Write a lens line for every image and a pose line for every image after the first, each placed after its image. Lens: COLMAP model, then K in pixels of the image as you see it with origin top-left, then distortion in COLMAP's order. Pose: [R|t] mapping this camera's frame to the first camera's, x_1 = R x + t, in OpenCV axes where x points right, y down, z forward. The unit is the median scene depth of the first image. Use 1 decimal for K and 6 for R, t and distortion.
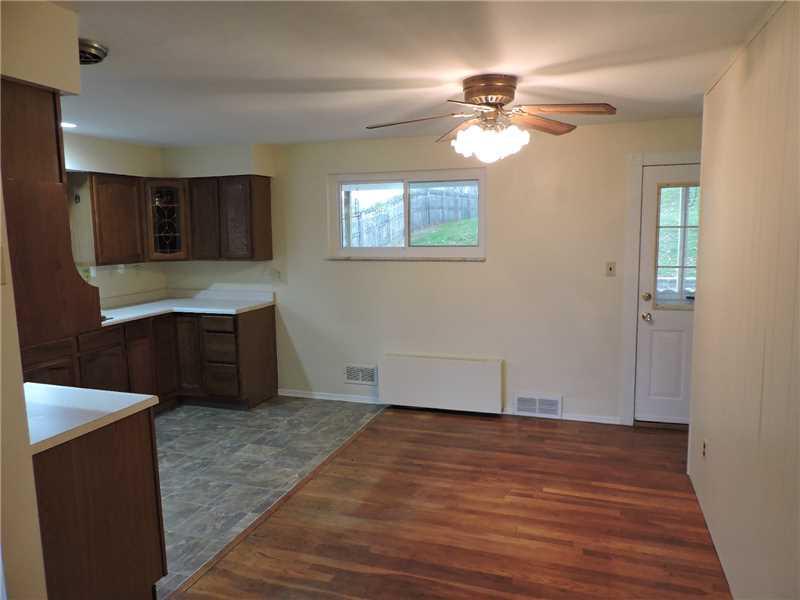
lens RADIAL K [[571.0, 0, 400.0], [0, 571.0, 300.0], [0, 0, 1]] dist [-0.006107, -0.000274]
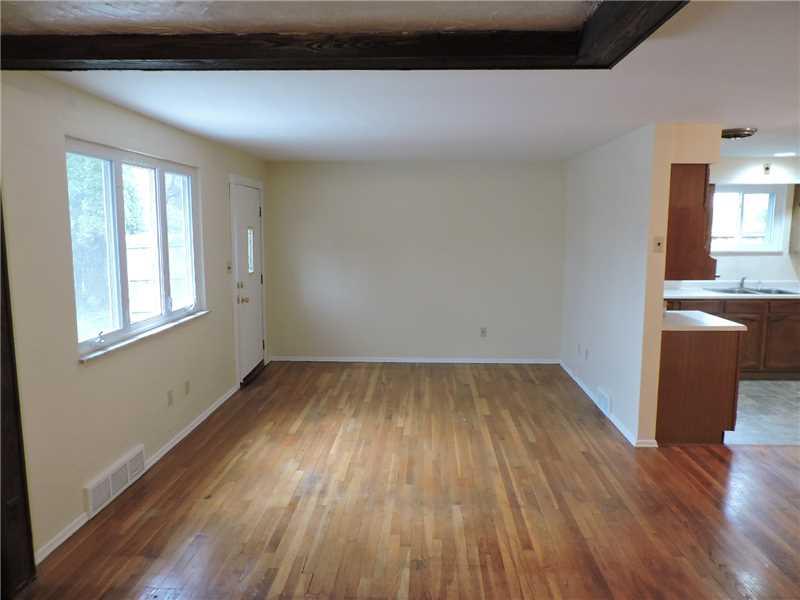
lens RADIAL K [[571.0, 0, 400.0], [0, 571.0, 300.0], [0, 0, 1]] dist [-0.006107, -0.000274]
pose [[0.284113, 0.148002, -0.947299, 0.546308], [-0.126190, 0.985192, 0.116075, 0.012425], [0.950451, 0.086561, 0.298582, -0.317113]]
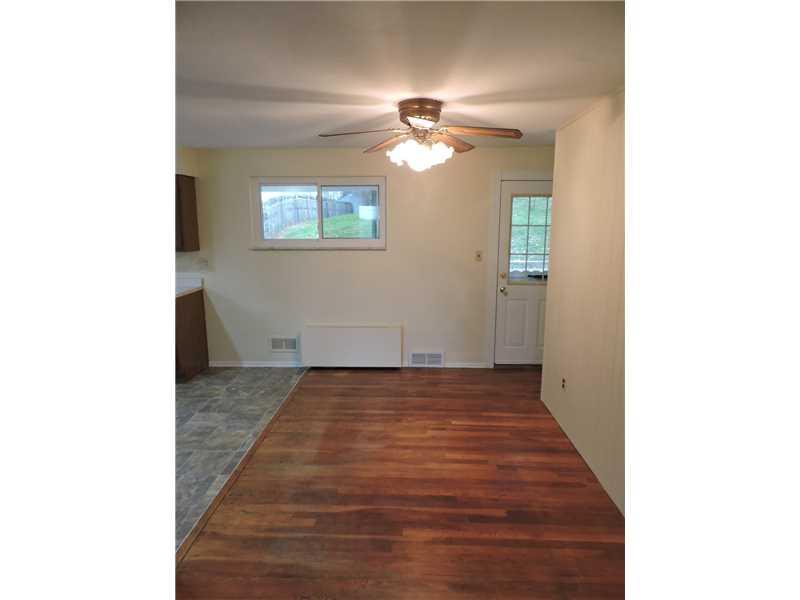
lens RADIAL K [[429.6, 0, 400.0], [0, 429.6, 300.0], [0, 0, 1]] dist [0.021706, -0.000931]
pose [[0.958317, -0.037081, 0.283290, -0.125934], [0.023318, 0.998385, 0.051803, -0.008090], [-0.284754, -0.043038, 0.957634, 0.076569]]
